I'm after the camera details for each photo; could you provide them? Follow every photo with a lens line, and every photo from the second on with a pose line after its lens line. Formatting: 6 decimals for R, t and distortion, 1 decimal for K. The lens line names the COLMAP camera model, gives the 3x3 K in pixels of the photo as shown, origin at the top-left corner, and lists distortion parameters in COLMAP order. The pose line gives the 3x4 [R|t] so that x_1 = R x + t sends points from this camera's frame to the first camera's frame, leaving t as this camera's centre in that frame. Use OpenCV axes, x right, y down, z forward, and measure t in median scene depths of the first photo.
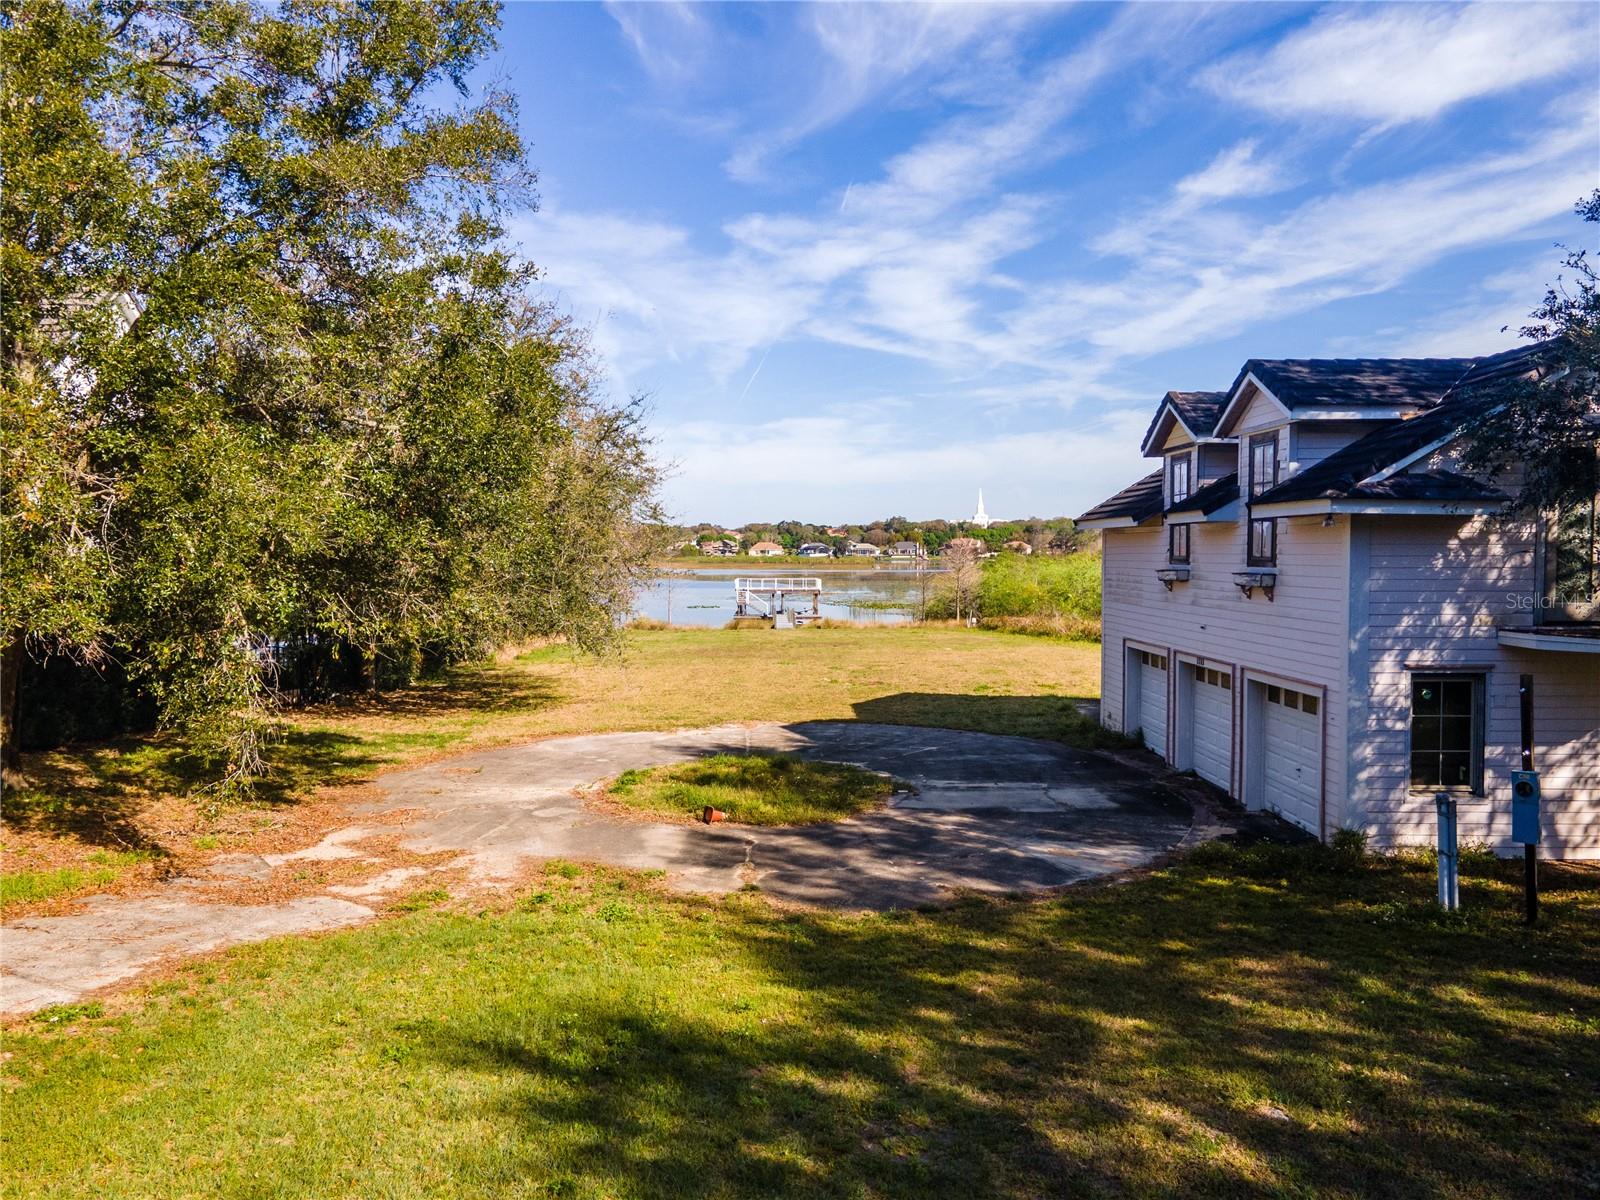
lens RADIAL K [[1179.8, 0, 800.0], [0, 1179.8, 600.0], [0, 0, 1]] dist [0.046372, -0.001988]
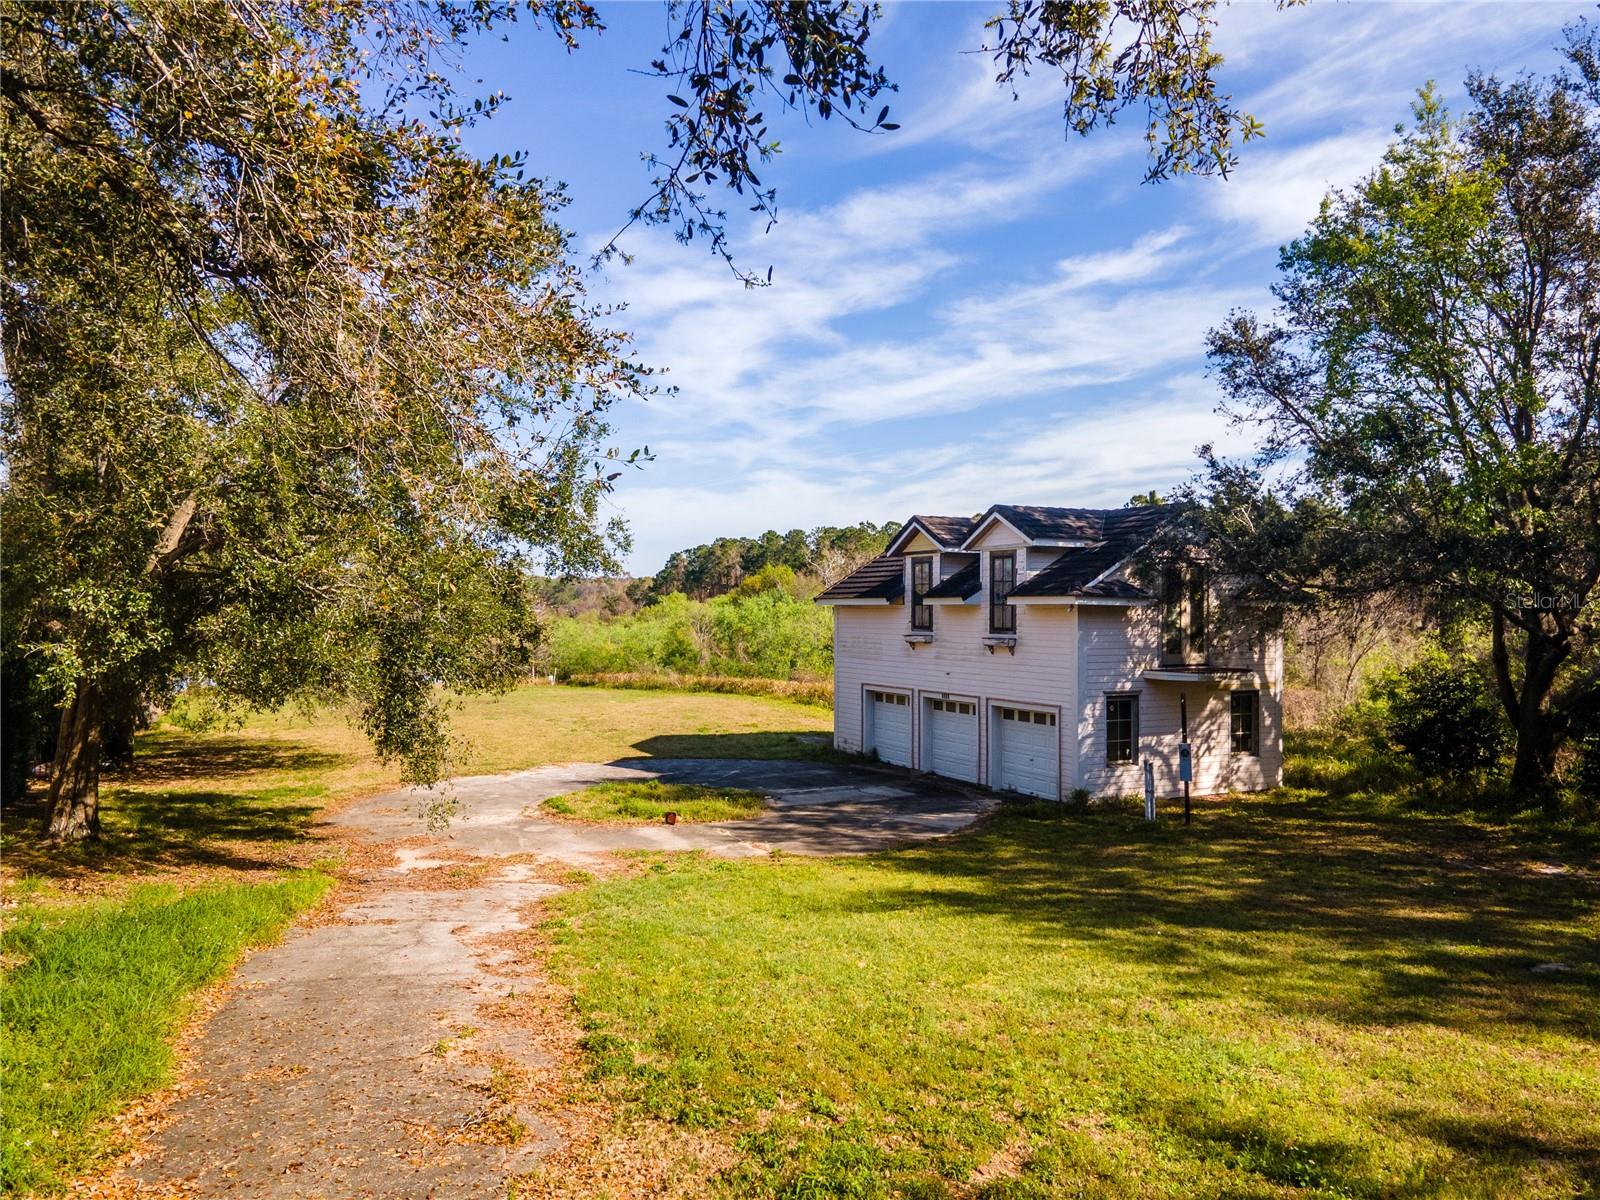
lens RADIAL K [[1179.8, 0, 800.0], [0, 1179.8, 600.0], [0, 0, 1]] dist [0.046372, -0.001988]
pose [[0.903445, 0.005733, 0.428665, -0.449916], [0.015034, 0.998872, -0.045045, -0.005491], [-0.428440, 0.047140, 0.902340, -0.260868]]
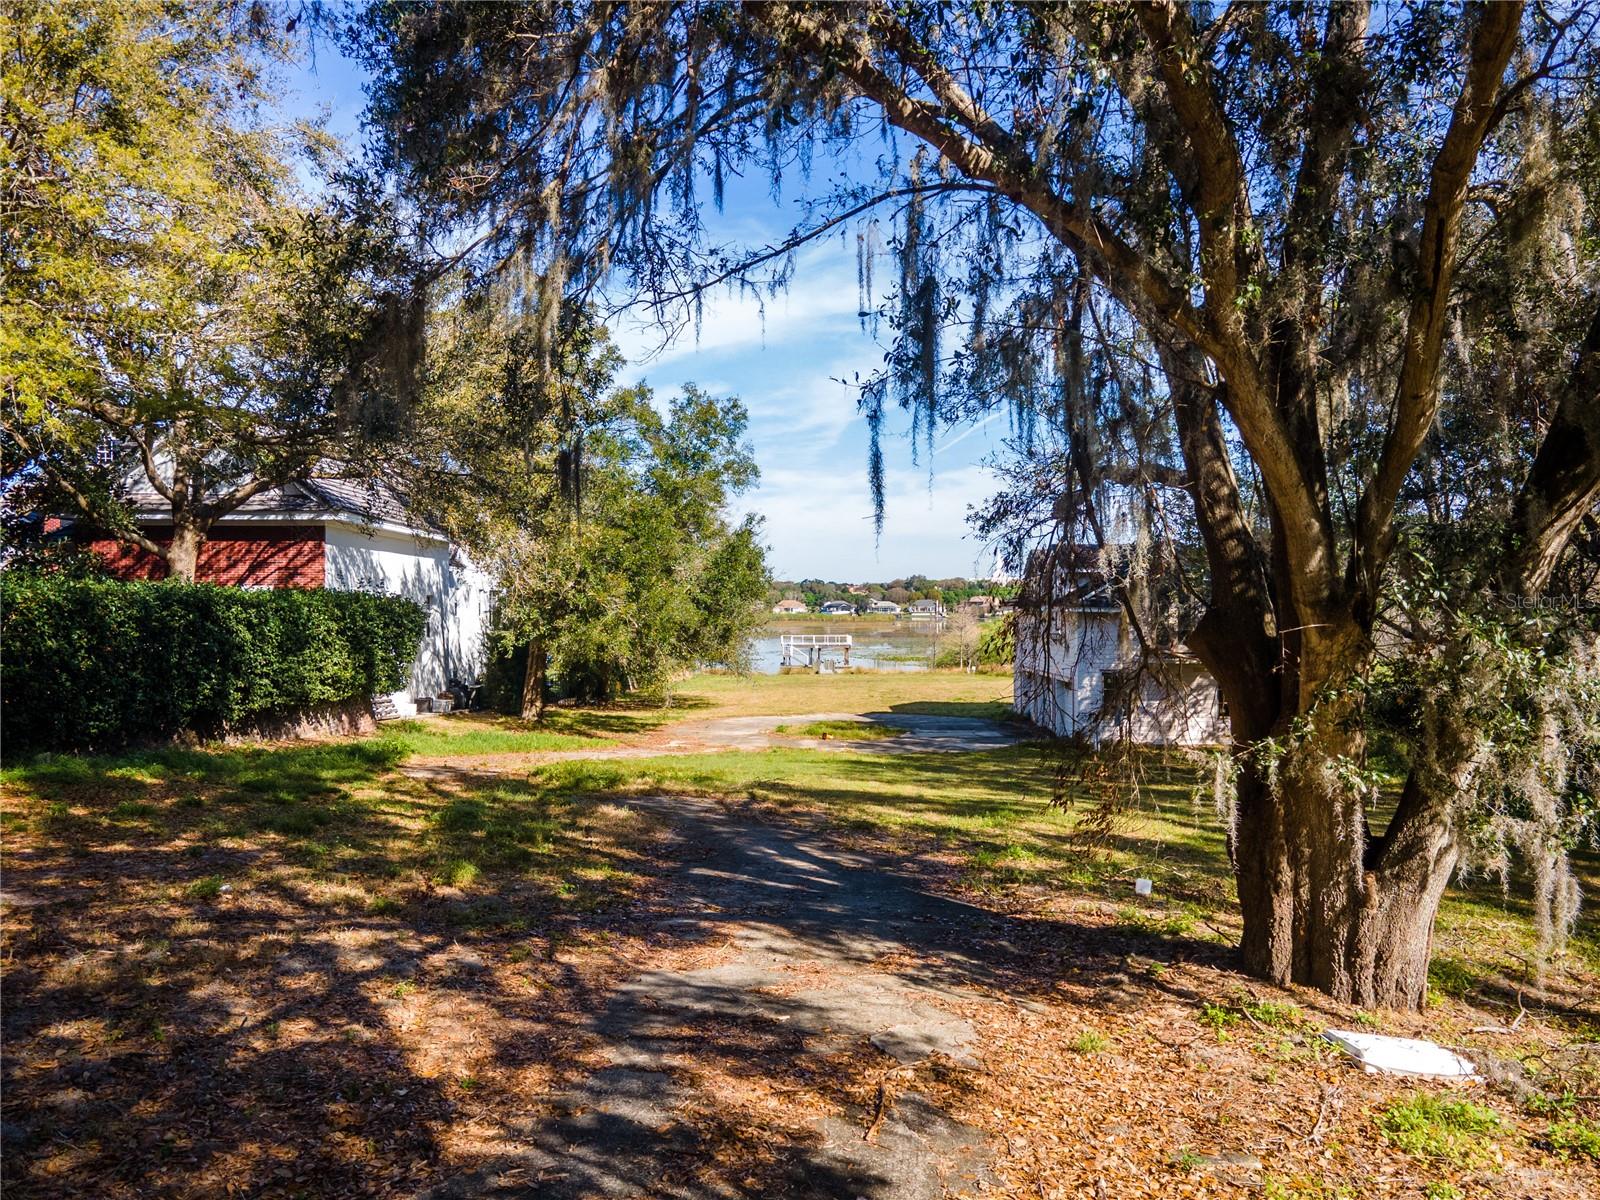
lens RADIAL K [[1179.8, 0, 800.0], [0, 1179.8, 600.0], [0, 0, 1]] dist [0.046372, -0.001988]
pose [[0.999846, -0.000542, -0.017518, -0.073976], [-0.000301, 0.998843, -0.048084, 0.019730], [0.017523, 0.048082, 0.998690, -1.153327]]
